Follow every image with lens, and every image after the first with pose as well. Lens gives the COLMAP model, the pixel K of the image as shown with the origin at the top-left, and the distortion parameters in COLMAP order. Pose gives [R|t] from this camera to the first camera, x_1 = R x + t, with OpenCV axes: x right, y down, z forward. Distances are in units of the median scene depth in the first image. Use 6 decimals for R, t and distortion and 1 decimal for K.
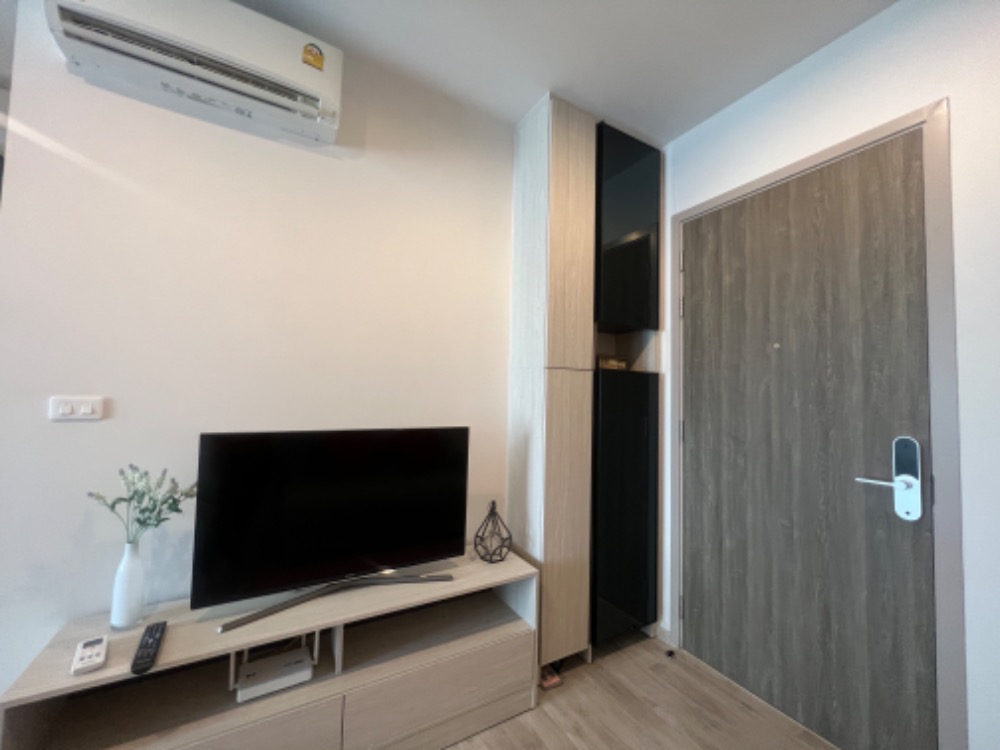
lens RADIAL K [[393.8, 0, 500.0], [0, 393.8, 375.0], [0, 0, 1]] dist [-0.001371, -0.000307]
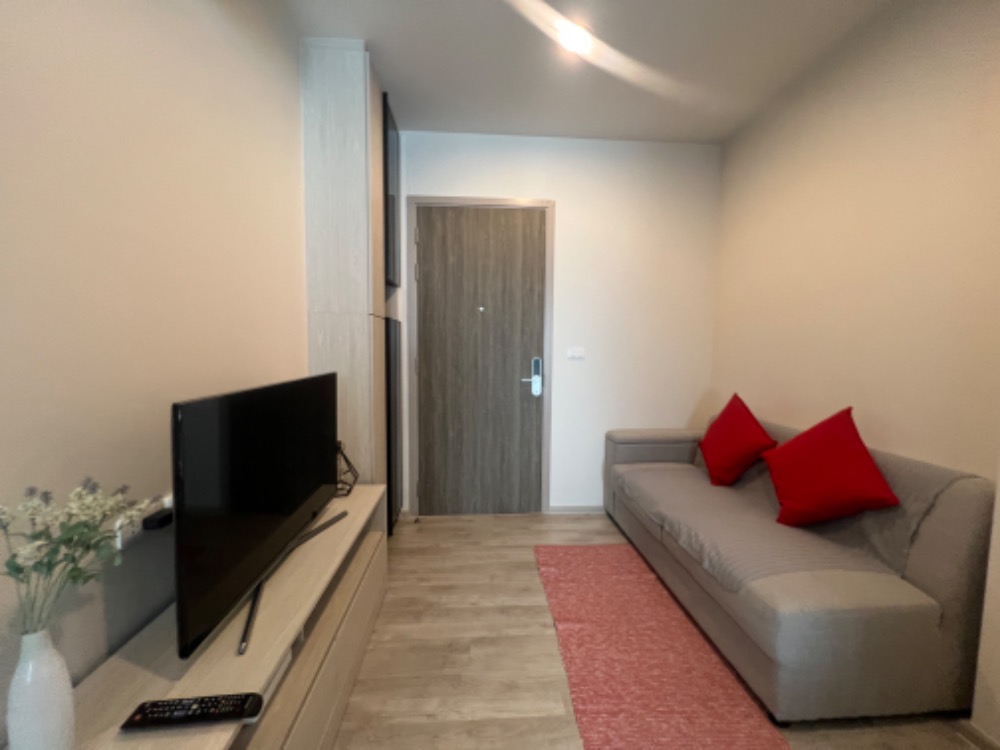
lens RADIAL K [[393.8, 0, 500.0], [0, 393.8, 375.0], [0, 0, 1]] dist [-0.001371, -0.000307]
pose [[0.441155, -0.088154, 0.893091, -0.806086], [-0.040597, 0.992185, 0.117988, 0.004287], [-0.896512, -0.088308, 0.434128, 0.192262]]
